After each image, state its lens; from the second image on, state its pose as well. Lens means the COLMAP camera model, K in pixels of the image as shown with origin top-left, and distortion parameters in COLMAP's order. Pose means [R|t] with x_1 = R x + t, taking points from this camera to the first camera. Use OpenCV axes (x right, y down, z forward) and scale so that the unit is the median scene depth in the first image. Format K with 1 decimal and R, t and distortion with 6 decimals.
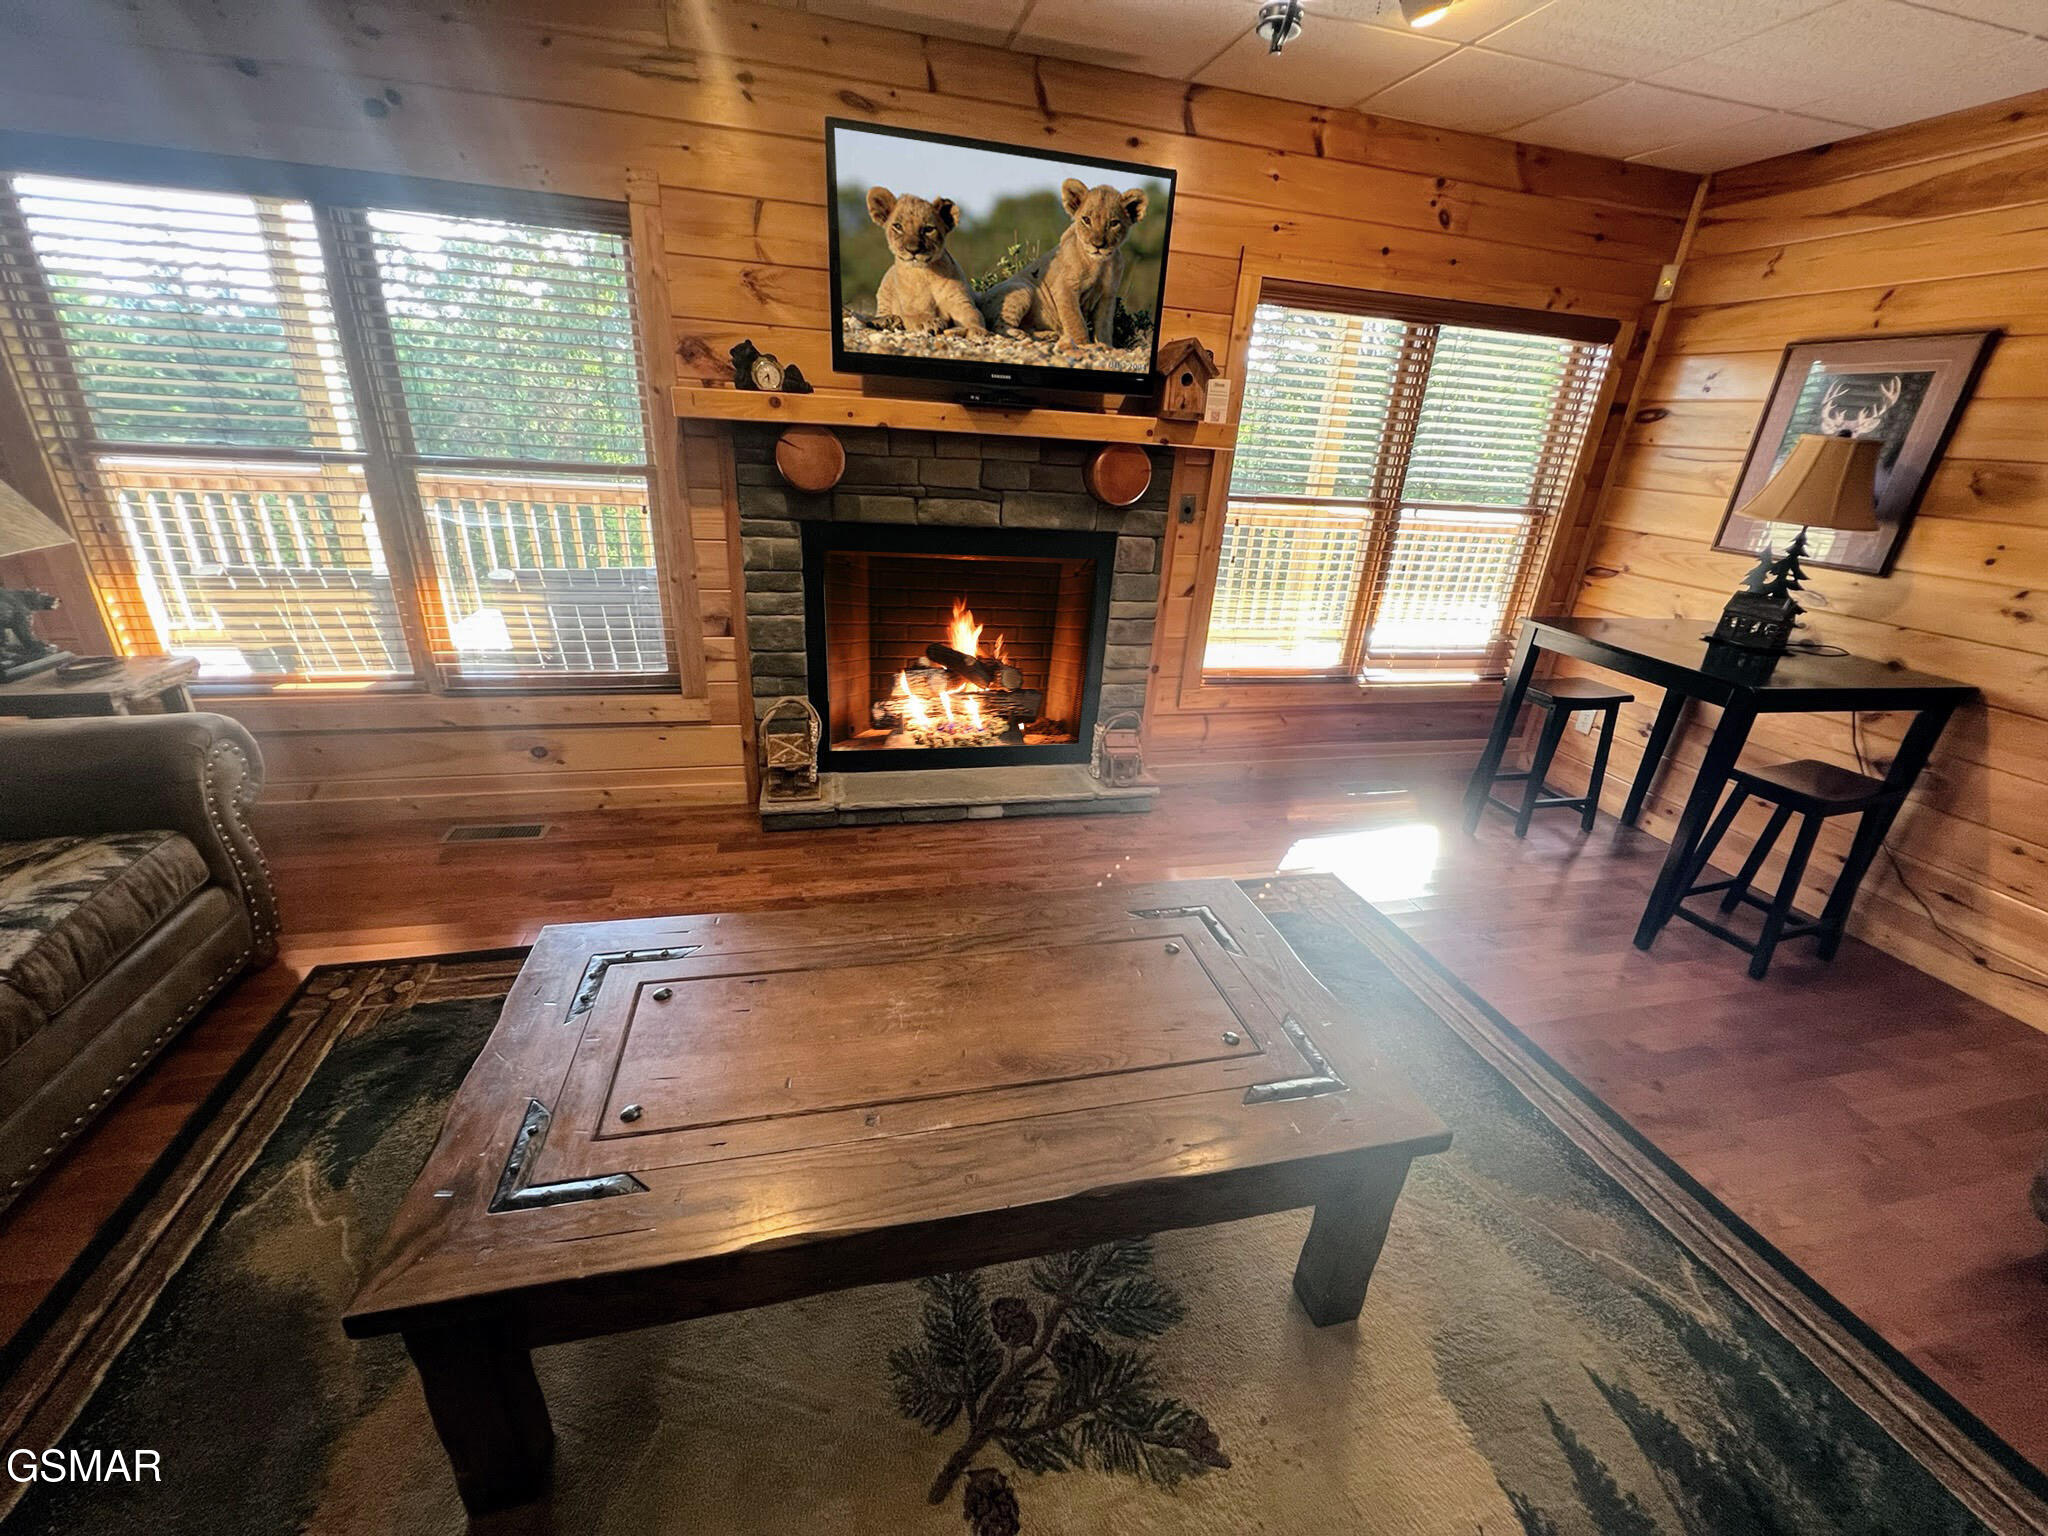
lens RADIAL K [[820.0, 0, 1029.0], [0, 820.0, 771.3], [0, 0, 1]] dist [-0.002093, 0.000536]
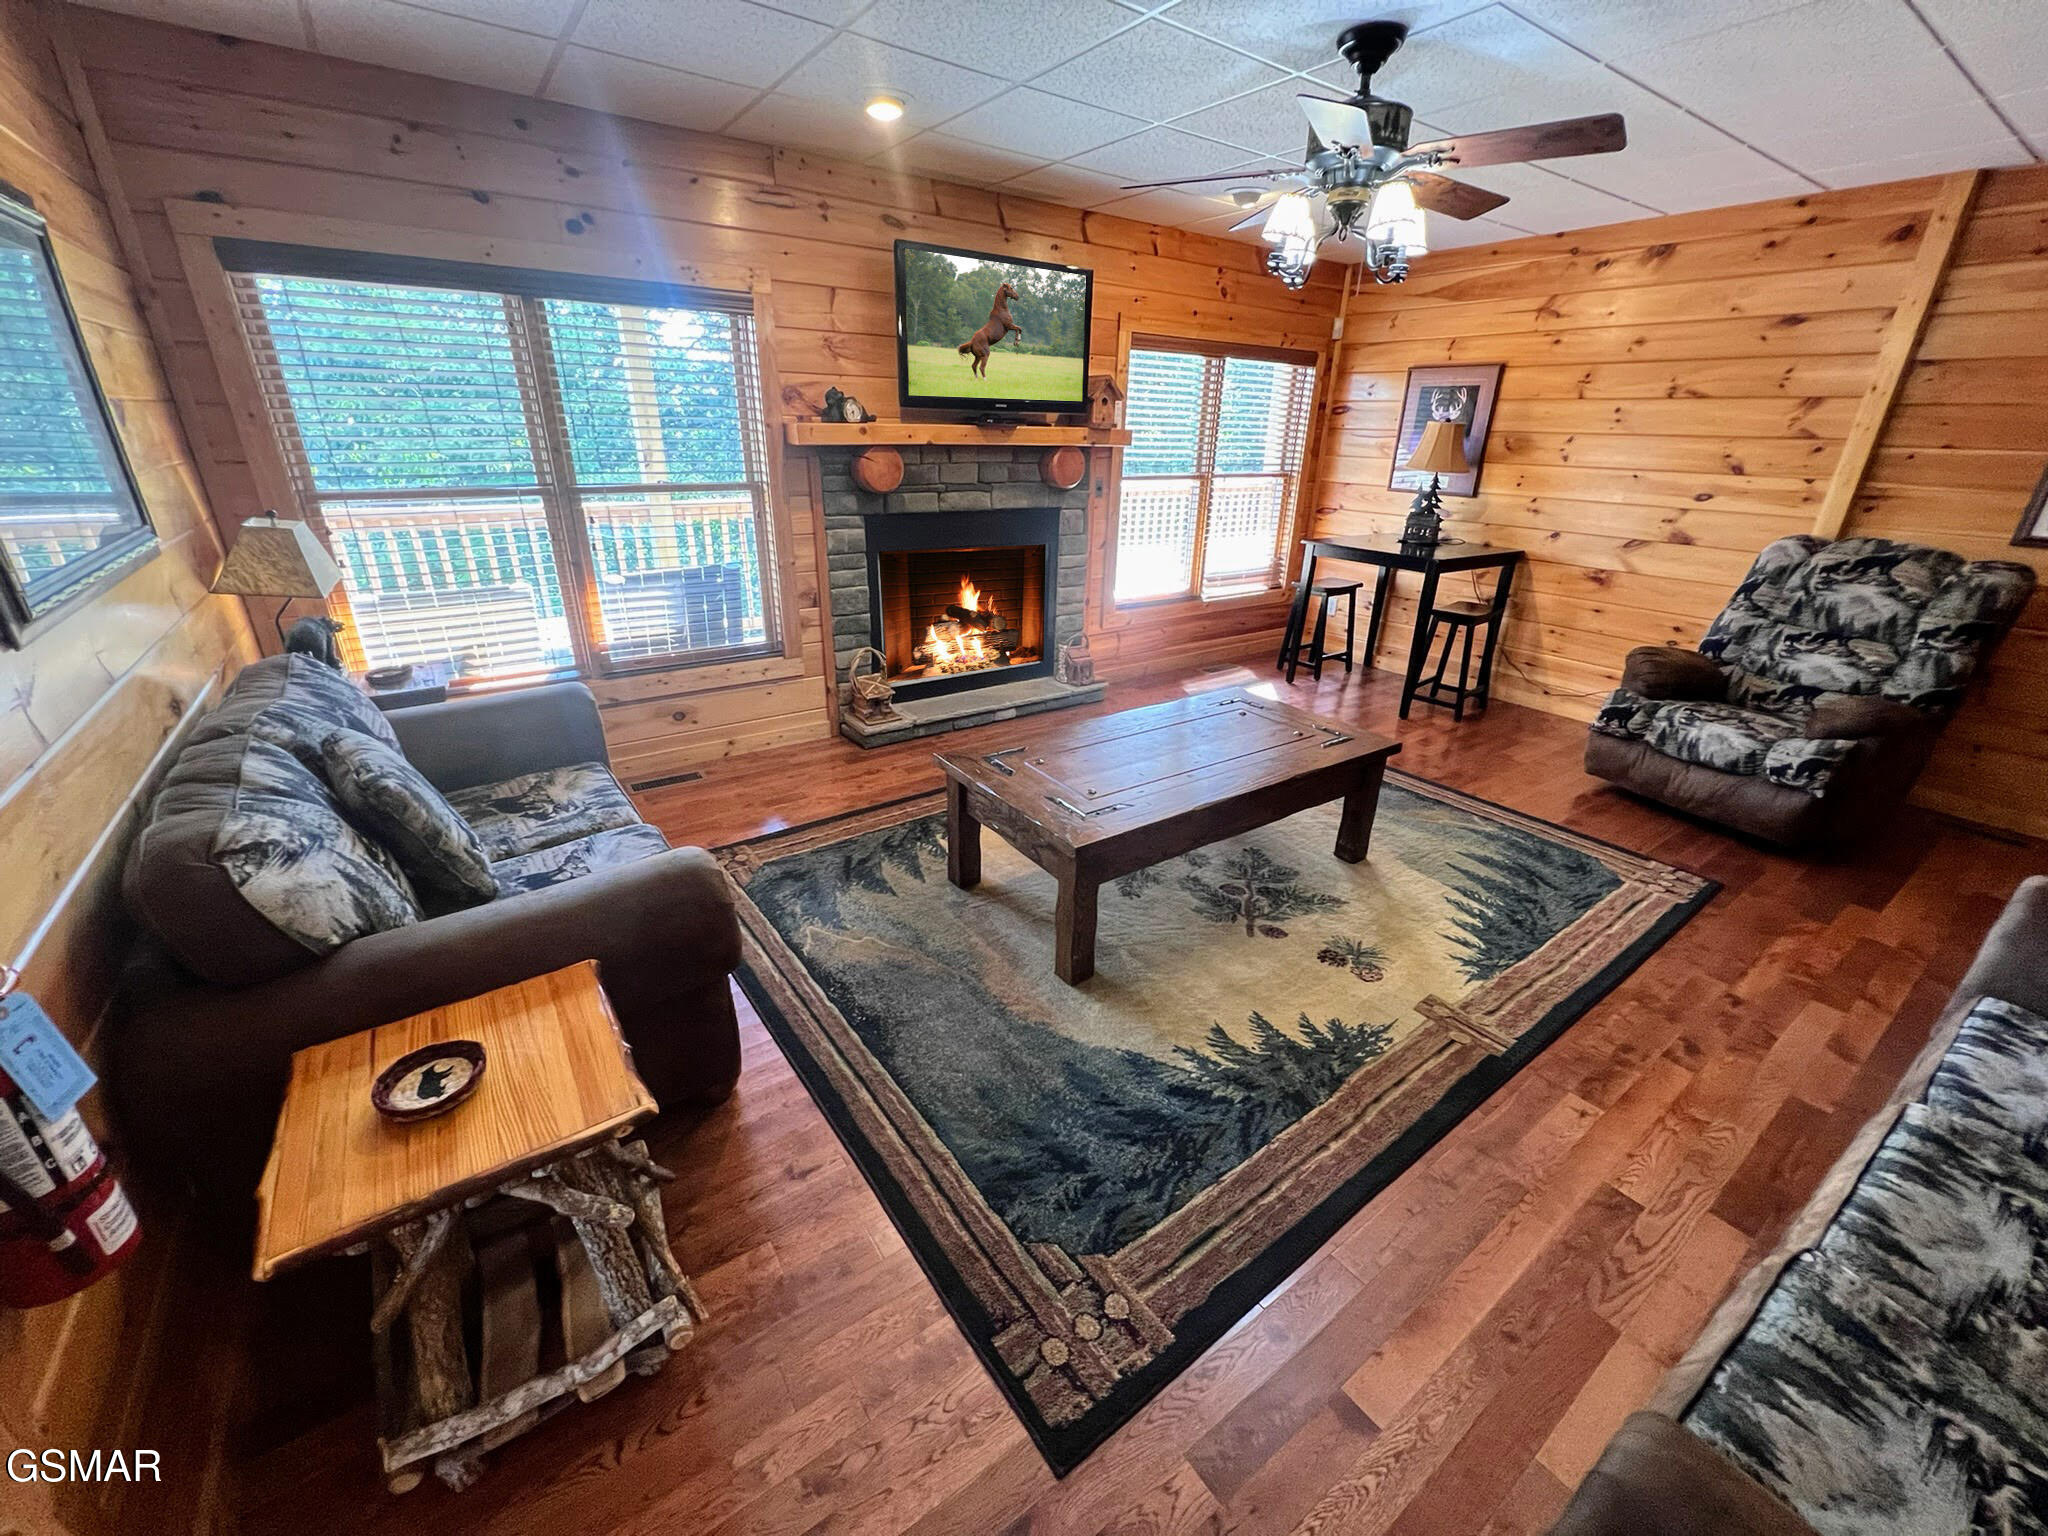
lens RADIAL K [[820.0, 0, 1030.3], [0, 820.0, 770.8], [0, 0, 1]] dist [-0.002093, 0.000536]
pose [[0.930757, -0.179147, 0.318745, -0.502682], [0.175756, 0.983636, 0.039621, 0.101967], [-0.320627, 0.019144, 0.947012, -0.353216]]
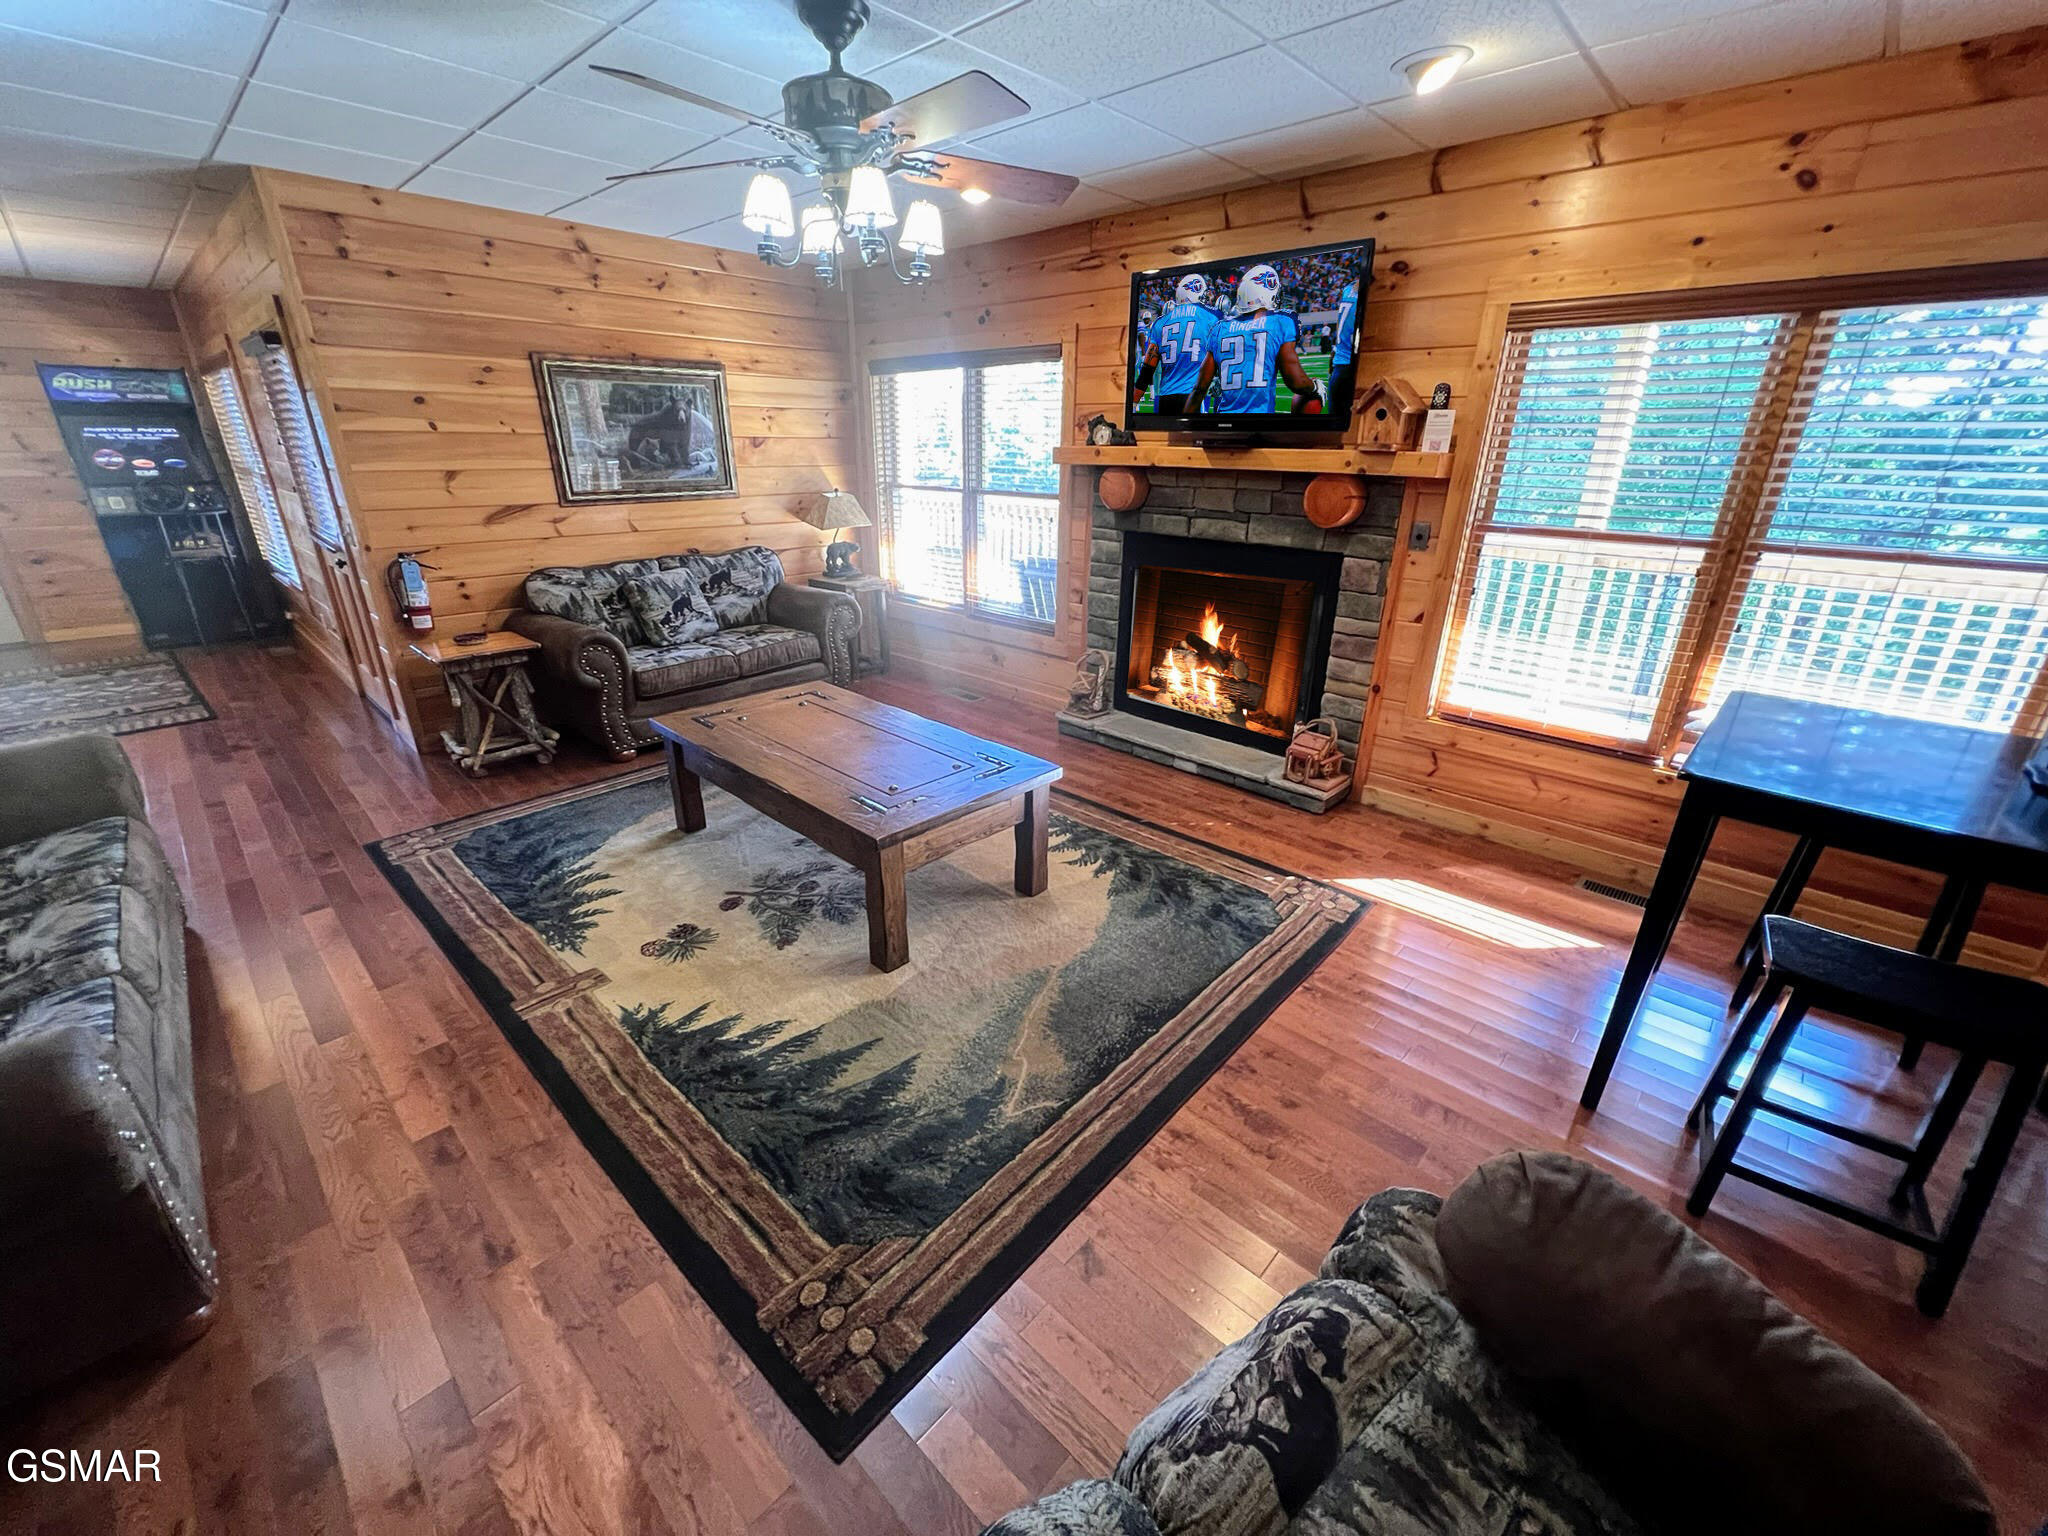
lens RADIAL K [[819.9, 0, 1022.9], [0, 819.9, 771.8], [0, 0, 1]] dist [-0.004331, 0.000923]
pose [[0.538250, 0.265073, -0.800014, 0.866696], [-0.312828, 0.944274, 0.102400, 0.008216], [0.782576, 0.195150, 0.591178, 0.069502]]
